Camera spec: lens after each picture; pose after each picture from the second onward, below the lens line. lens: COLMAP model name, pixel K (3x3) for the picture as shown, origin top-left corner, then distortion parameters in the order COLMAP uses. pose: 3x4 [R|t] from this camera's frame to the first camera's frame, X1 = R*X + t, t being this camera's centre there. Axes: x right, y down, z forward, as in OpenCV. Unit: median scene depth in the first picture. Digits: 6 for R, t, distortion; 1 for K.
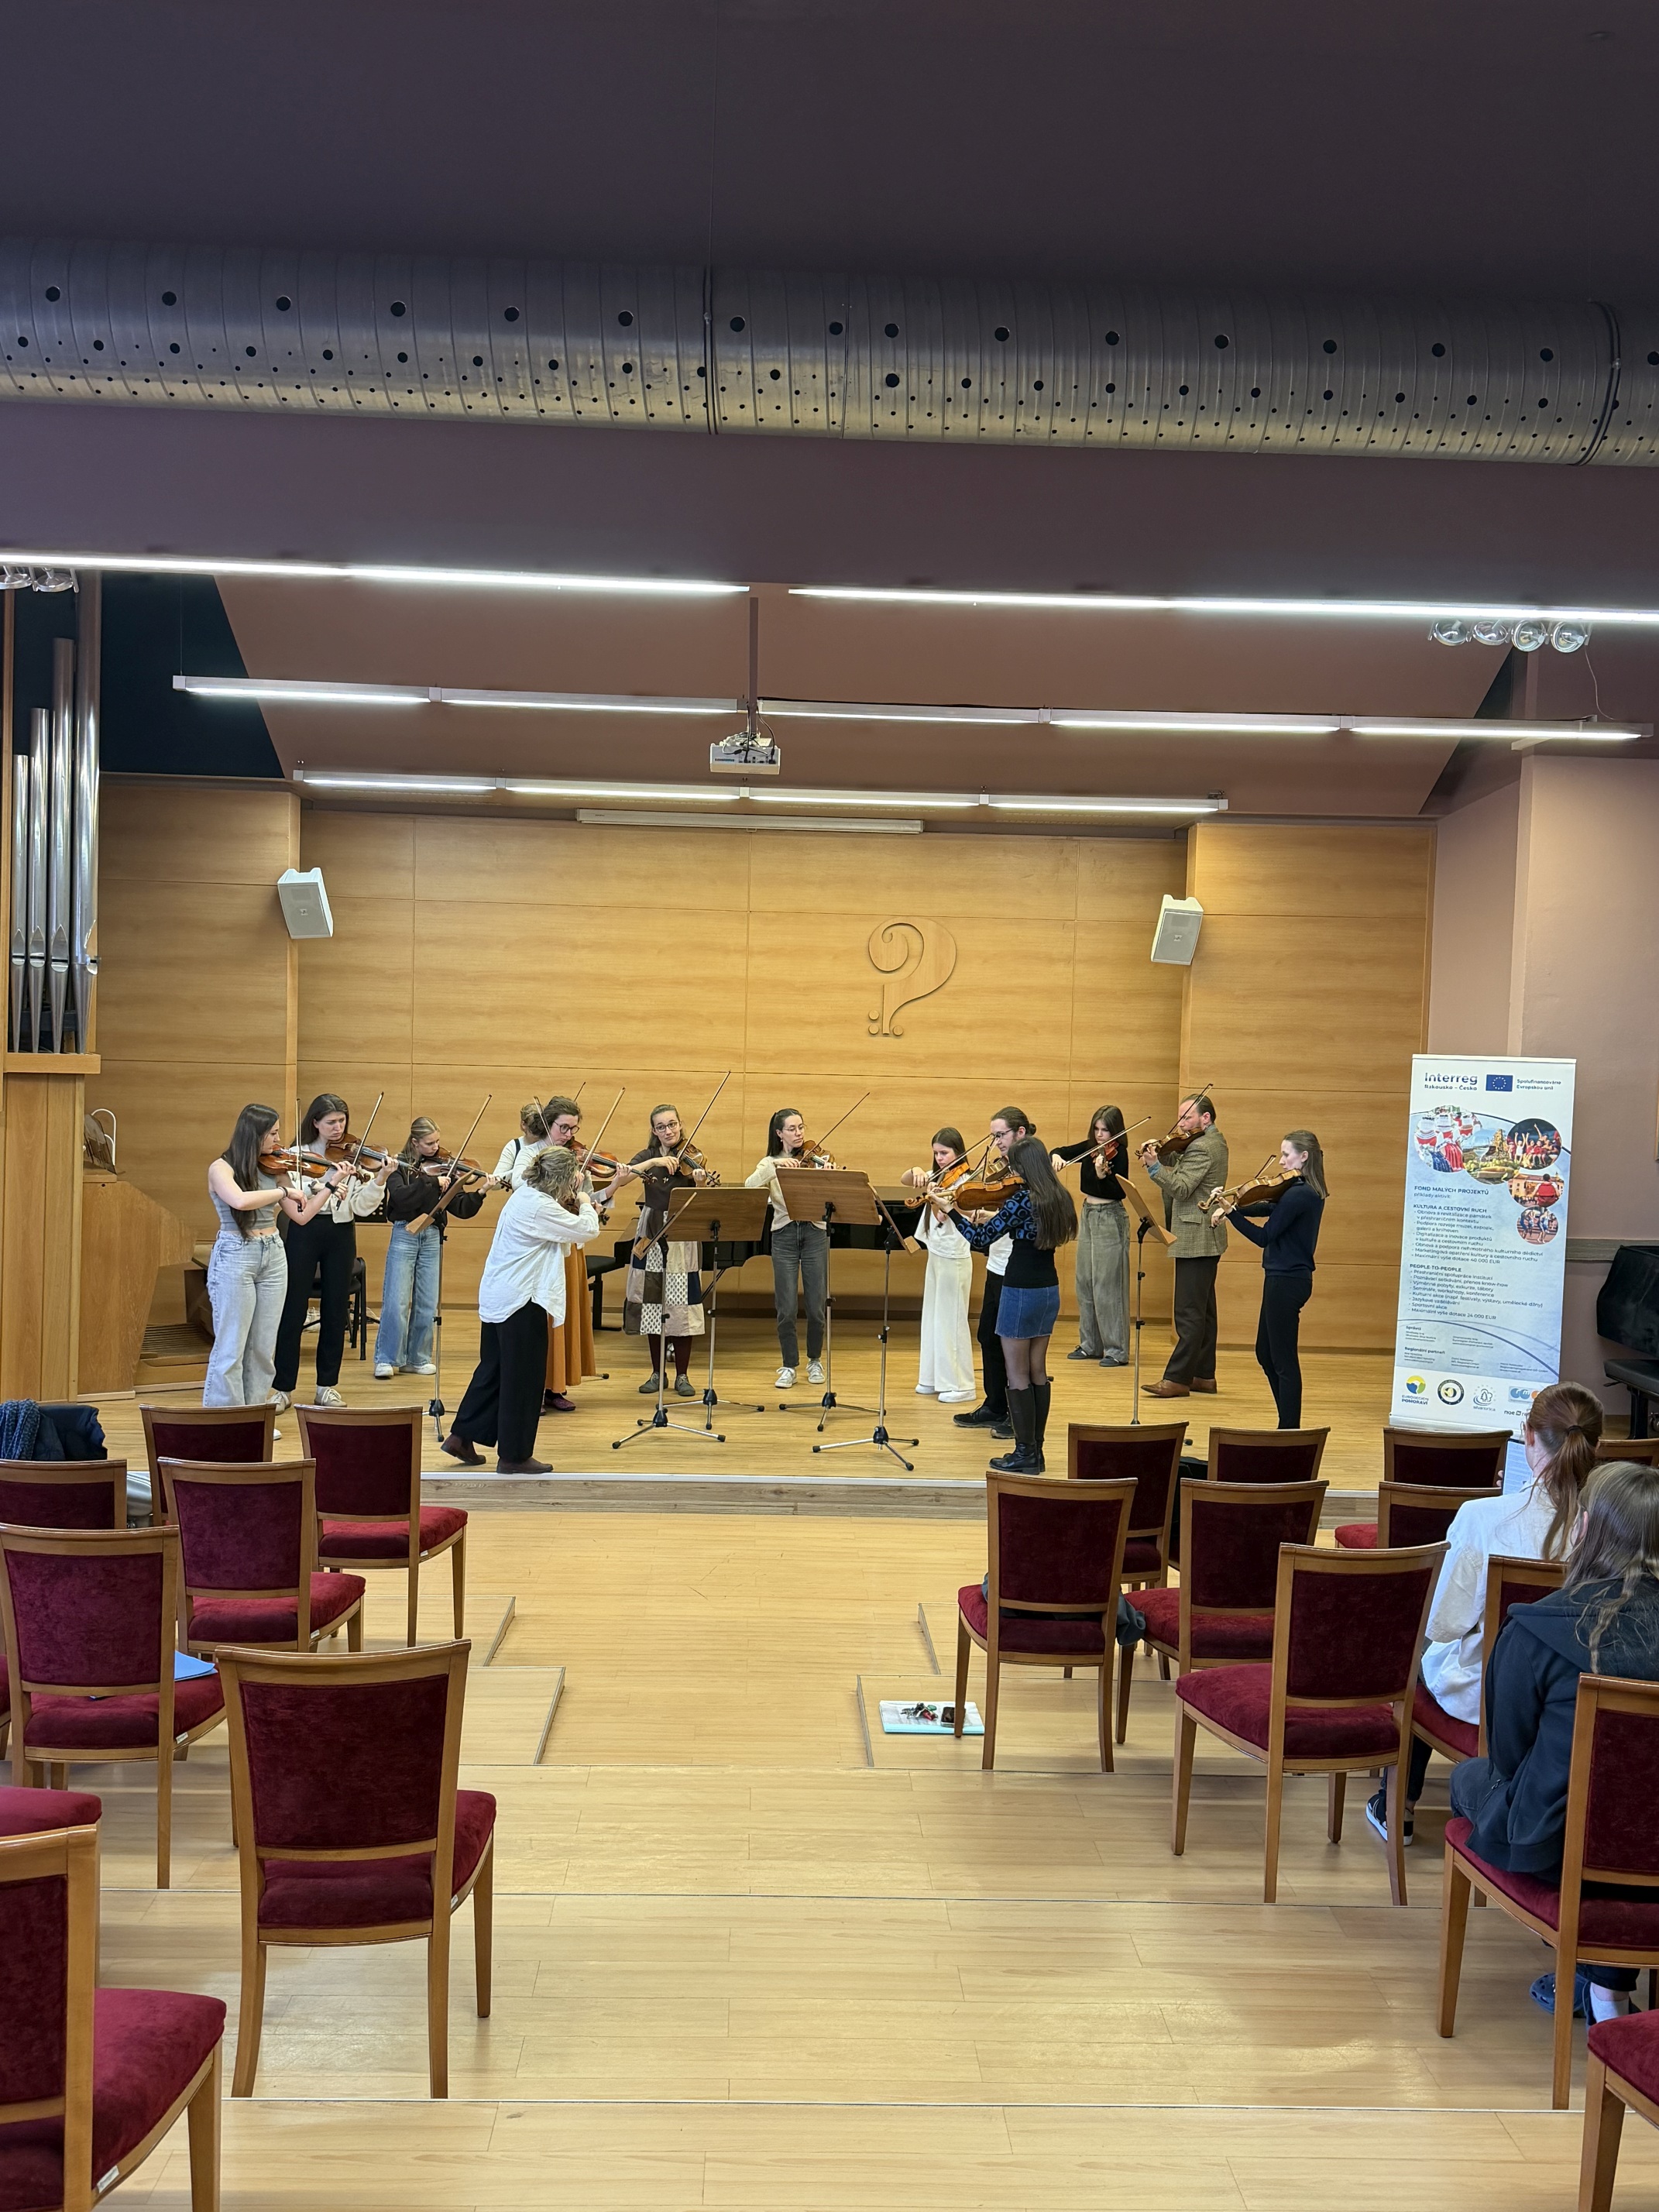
lens RADIAL K [[1879.2, 0, 829.5], [0, 1879.2, 1106.0], [0, 0, 1]] dist [0.099375, -0.003467]
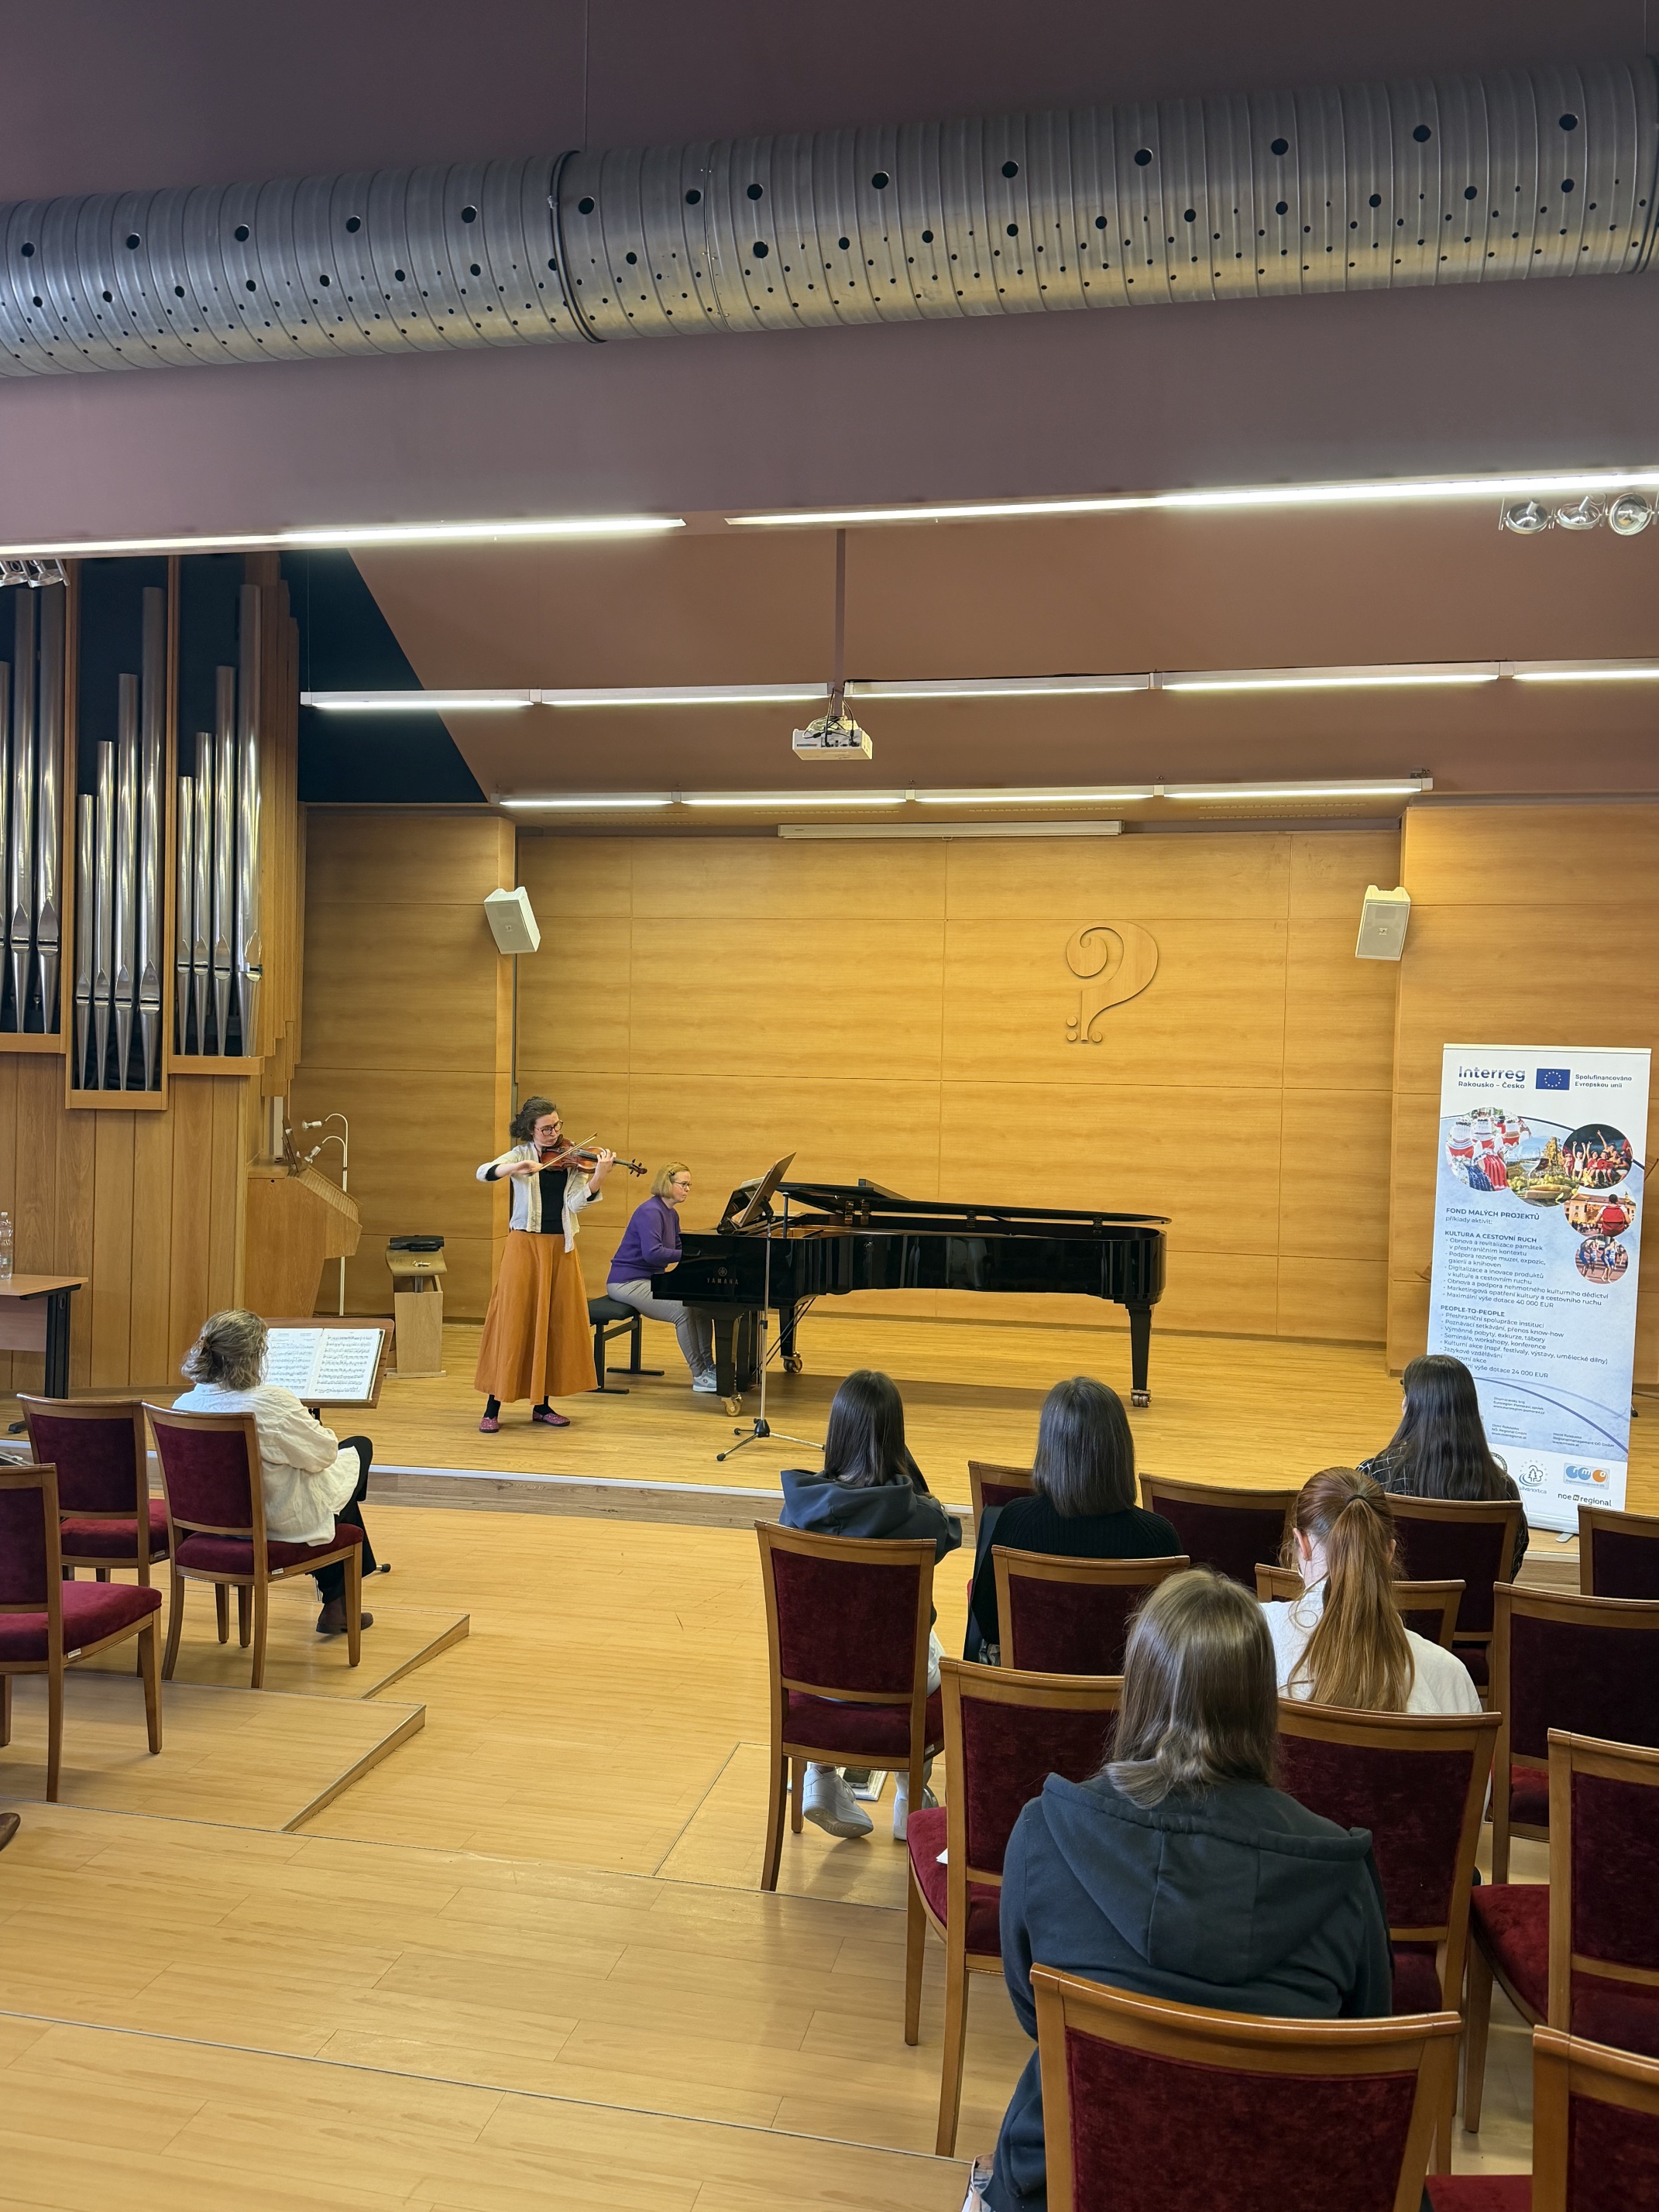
lens RADIAL K [[1674.2, 0, 829.5], [0, 1674.2, 1106.0], [0, 0, 1]] dist [0.169633, -0.397953]
pose [[0.970832, 0.000223, -0.239759, 0.112421], [-0.003987, 0.999876, -0.015215, 0.009802], [0.239726, 0.015728, 0.970713, 0.117893]]
